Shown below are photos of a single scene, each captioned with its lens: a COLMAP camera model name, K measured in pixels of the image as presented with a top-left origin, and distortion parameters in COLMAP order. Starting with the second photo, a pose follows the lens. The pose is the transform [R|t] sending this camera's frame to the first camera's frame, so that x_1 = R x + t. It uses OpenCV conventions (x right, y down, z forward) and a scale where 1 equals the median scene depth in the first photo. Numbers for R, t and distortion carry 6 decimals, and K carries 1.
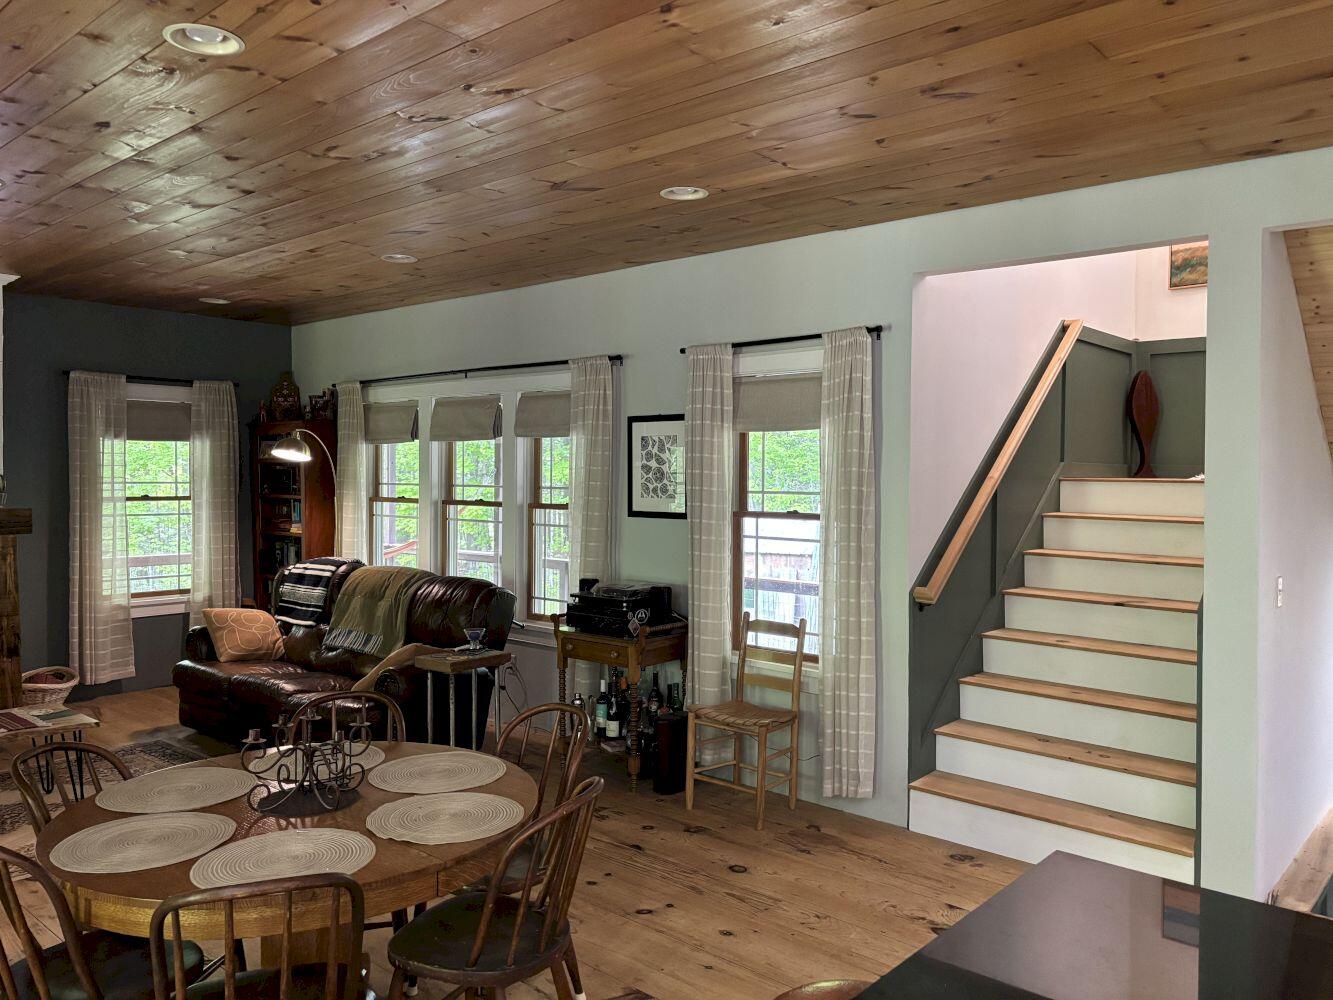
lens RADIAL K [[1017.3, 0, 686.8], [0, 1017.3, 477.7], [0, 0, 1]] dist [0.052482, -0.057816]
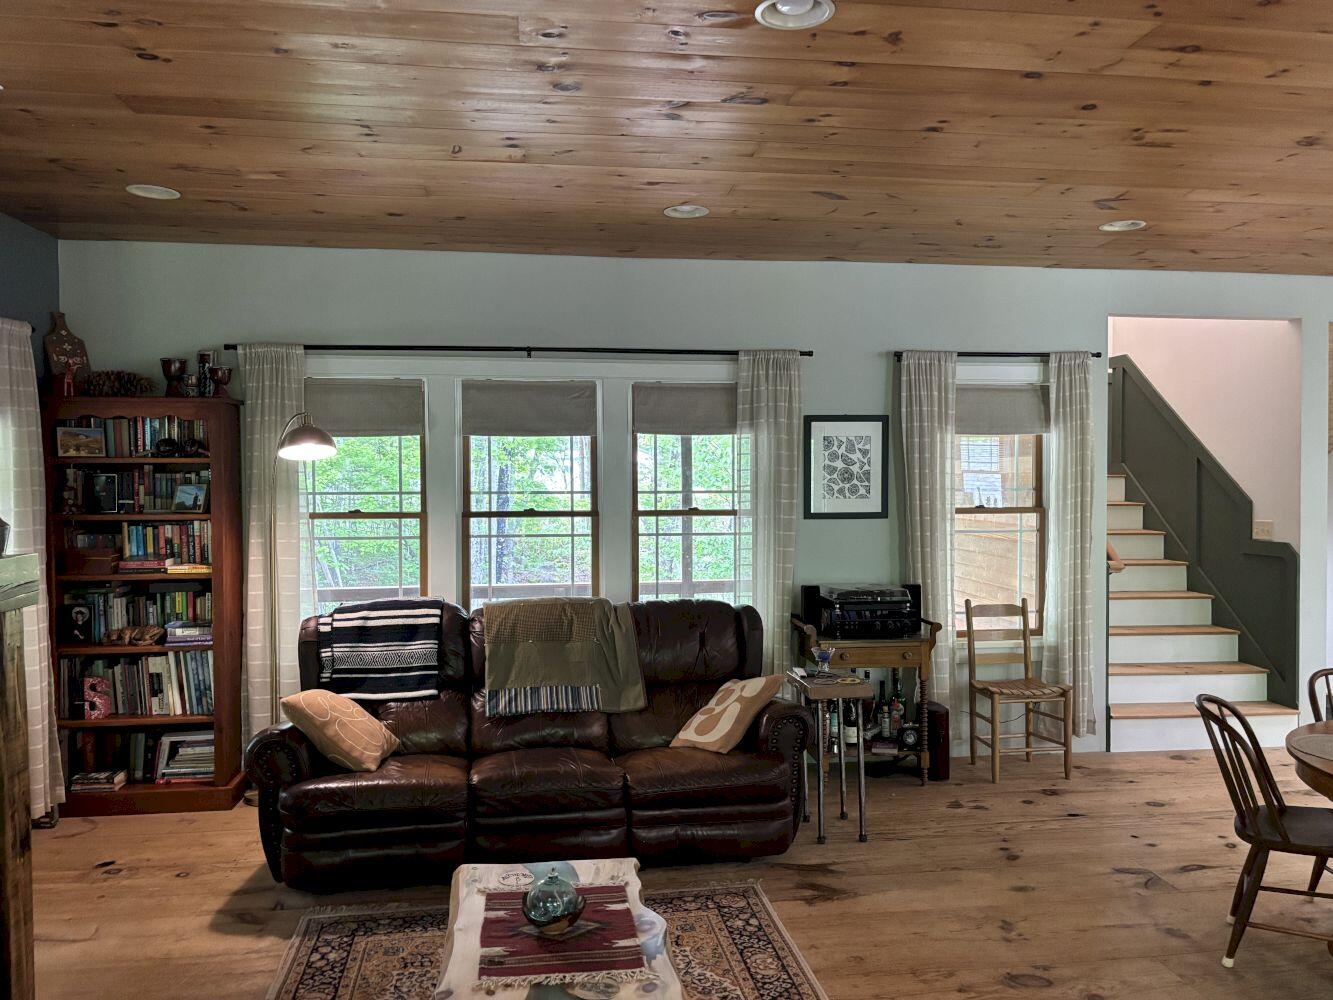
lens RADIAL K [[1017.3, 0, 660.3], [0, 1017.3, 510.8], [0, 0, 1]] dist [0.052482, -0.057816]
pose [[0.659580, -0.034978, 0.750820, -0.877296], [0.011545, 0.999270, 0.036410, -0.006610], [-0.751546, -0.015347, 0.659502, 0.468445]]
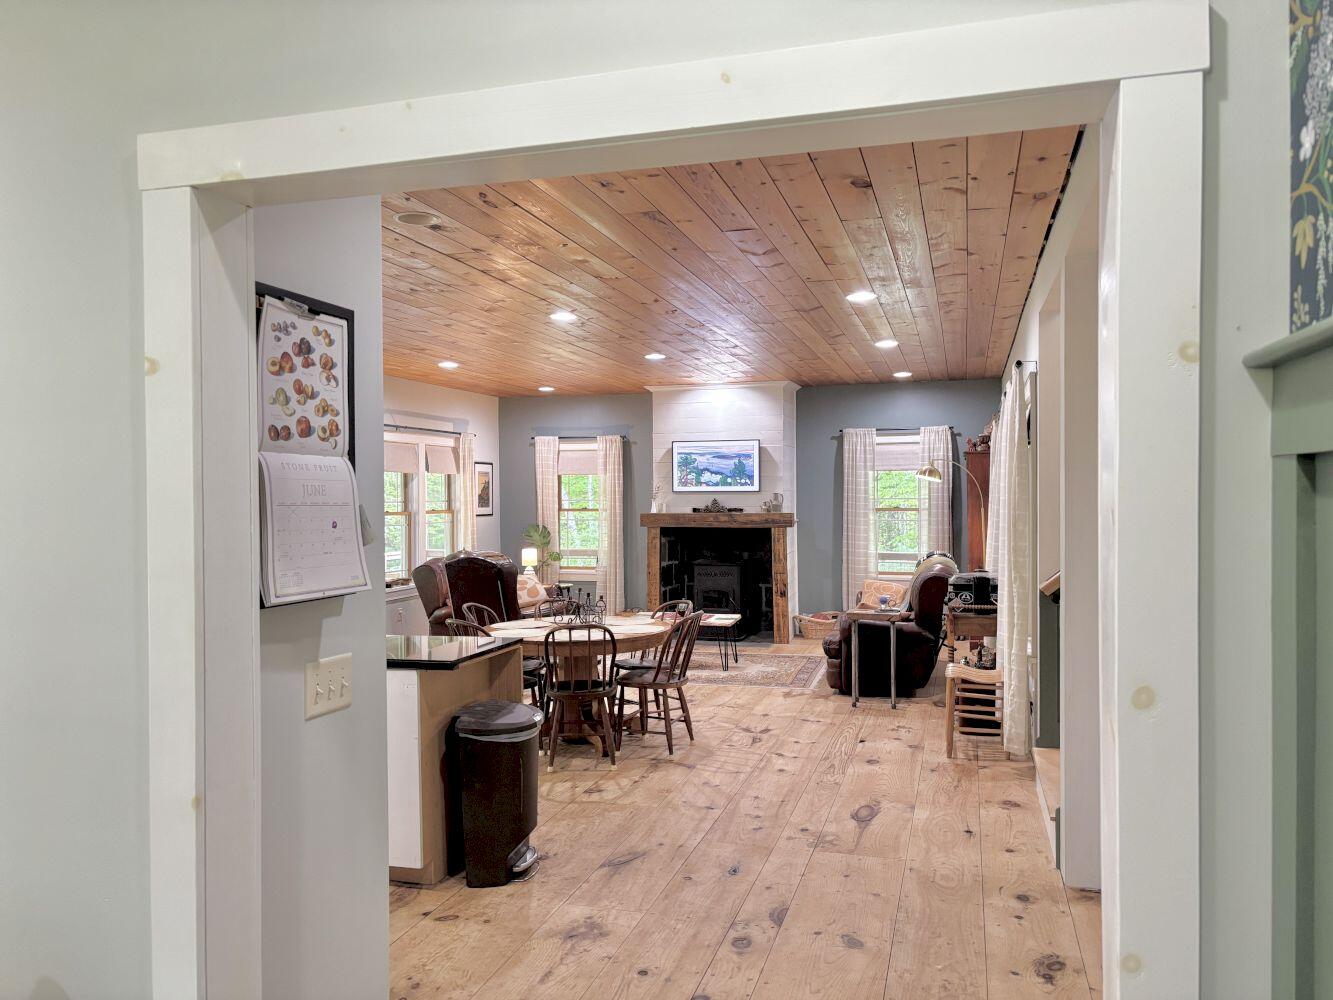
lens RADIAL K [[1017.3, 0, 661.3], [0, 1017.3, 494.9], [0, 0, 1]] dist [0.052482, -0.057816]
pose [[0.403781, -0.011413, -0.914784, 0.898993], [0.006950, 0.999932, -0.009407, 0.014590], [0.914829, -0.002560, 0.403833, 0.109944]]
